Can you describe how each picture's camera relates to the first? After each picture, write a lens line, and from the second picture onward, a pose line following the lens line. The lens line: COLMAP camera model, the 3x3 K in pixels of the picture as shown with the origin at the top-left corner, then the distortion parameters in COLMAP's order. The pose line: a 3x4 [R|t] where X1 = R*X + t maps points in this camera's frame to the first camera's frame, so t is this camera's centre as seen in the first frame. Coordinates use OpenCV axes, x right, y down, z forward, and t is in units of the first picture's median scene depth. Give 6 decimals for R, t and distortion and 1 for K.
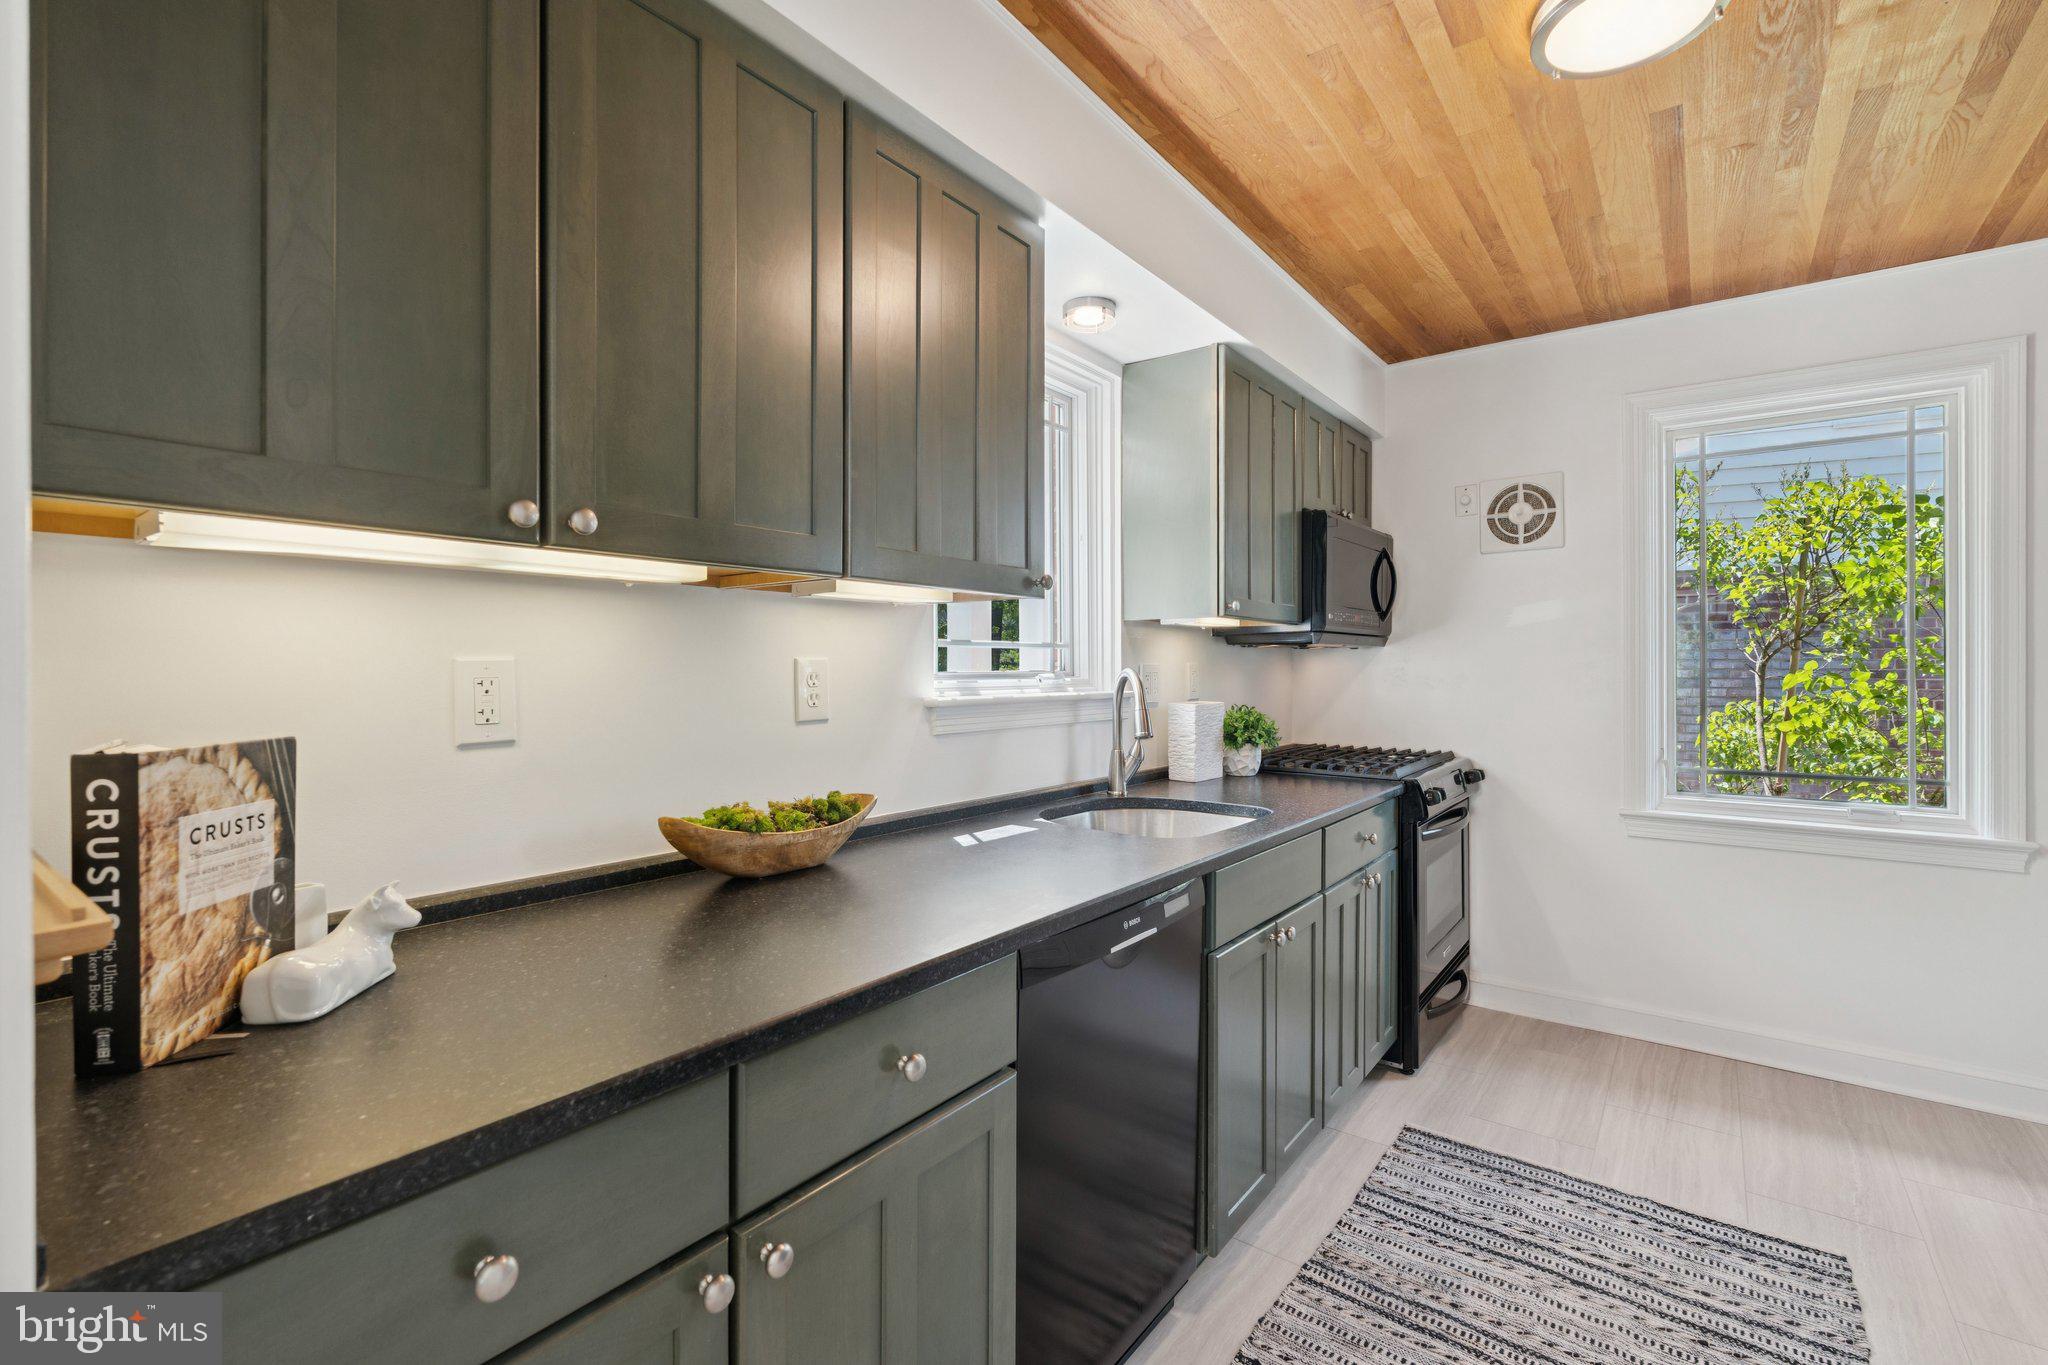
lens RADIAL K [[909.1, 0, 1021.7], [0, 909.1, 669.3], [0, 0, 1]] dist [-0.003802, -0.000341]
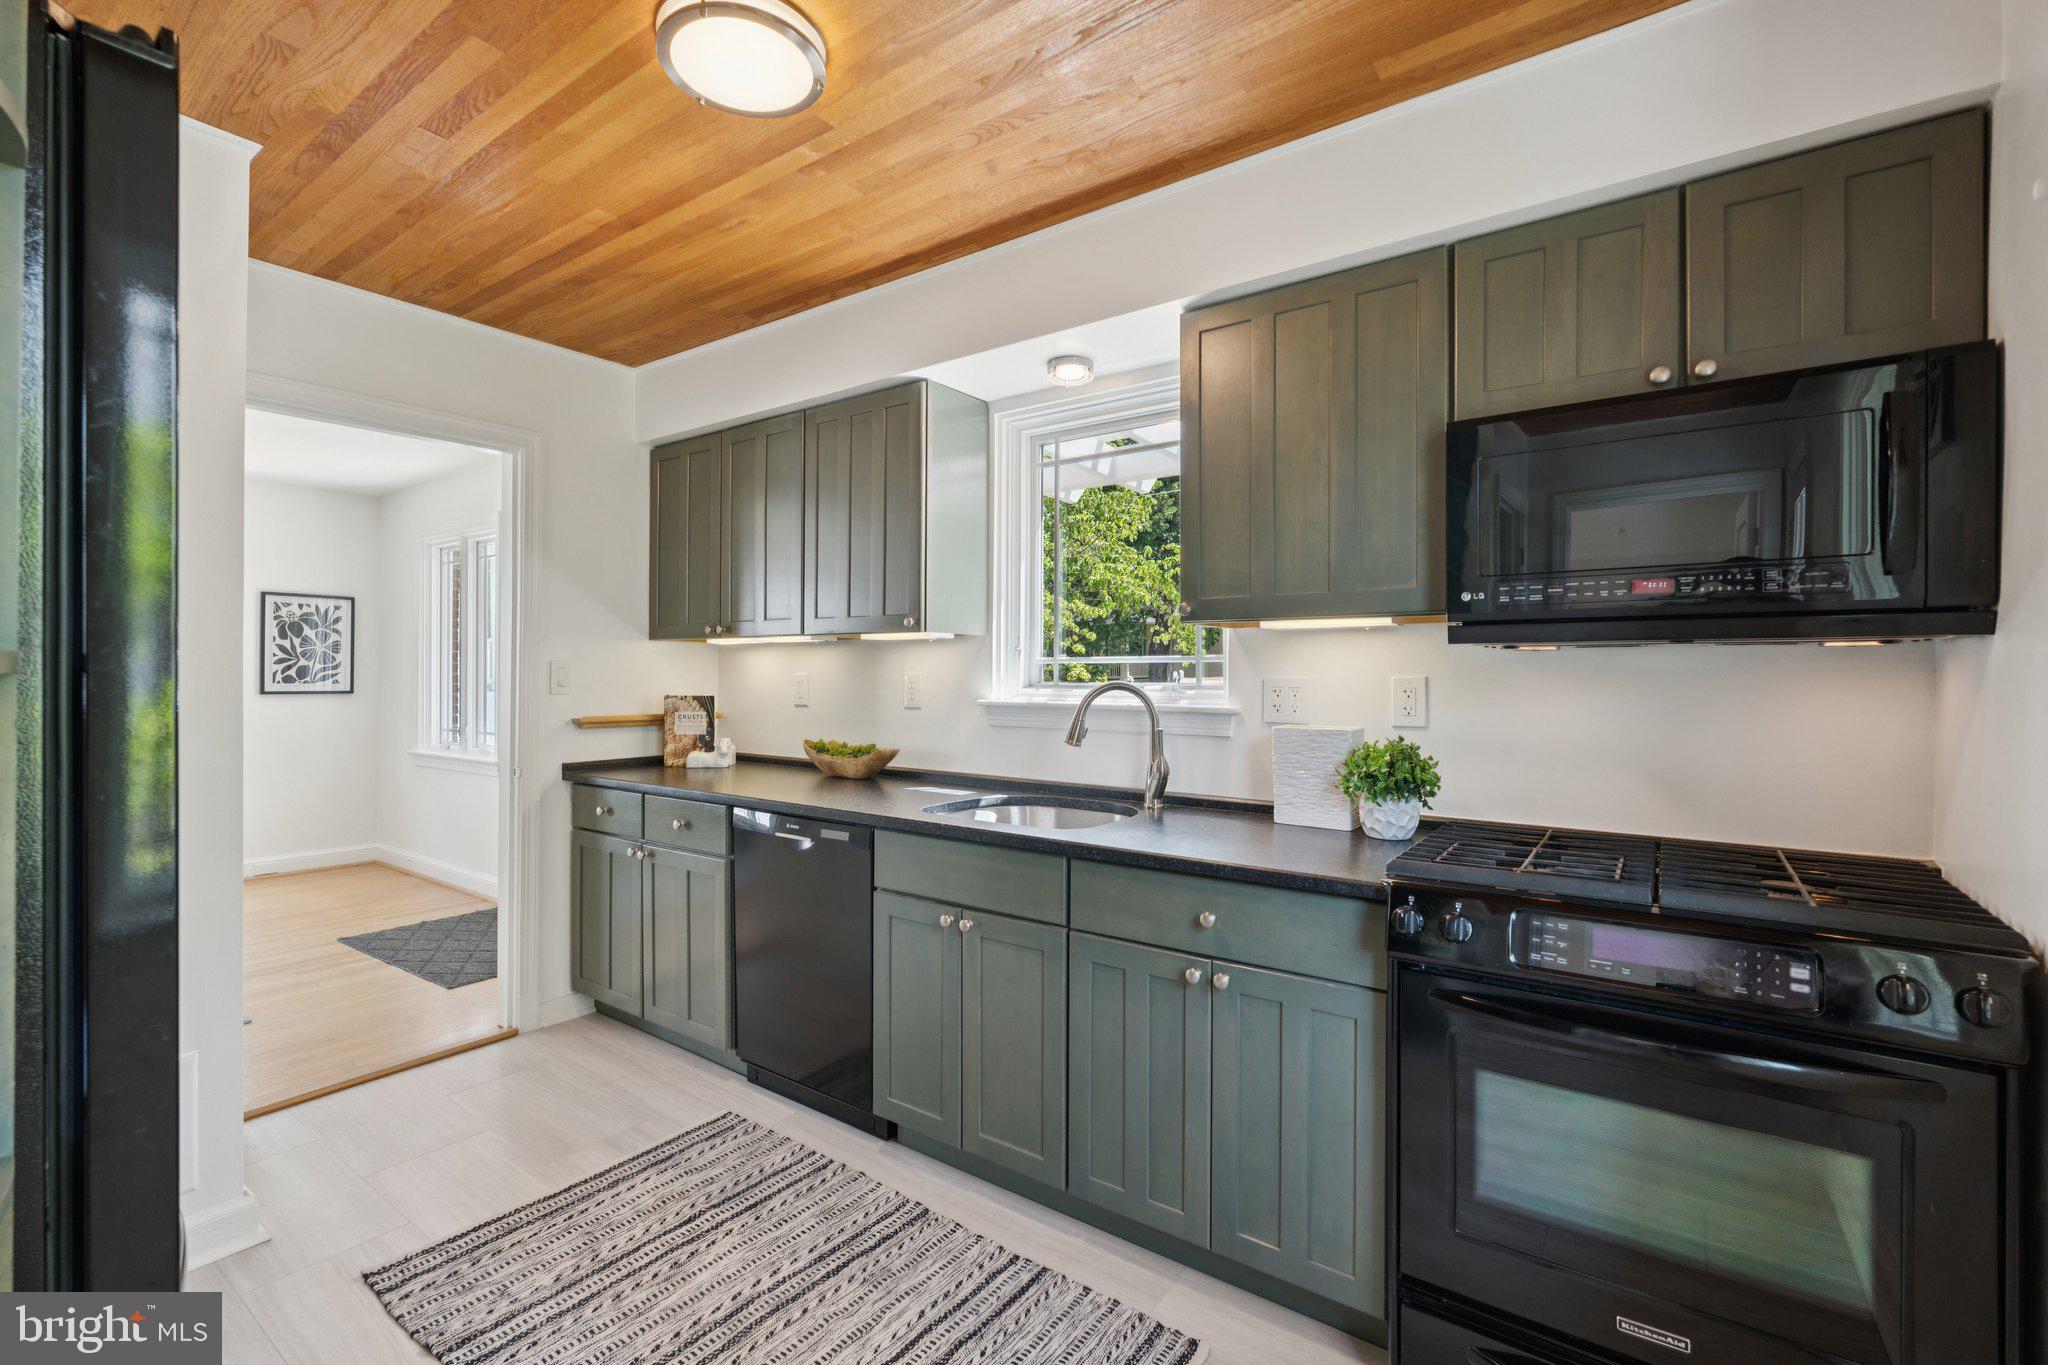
lens RADIAL K [[909.1, 0, 1021.2], [0, 909.1, 679.7], [0, 0, 1]] dist [-0.003802, -0.000341]
pose [[0.013073, 0.004591, -0.999904, 1.041770], [-0.007775, 0.999960, 0.004490, -0.006056], [0.999884, 0.007716, 0.013108, 0.794532]]
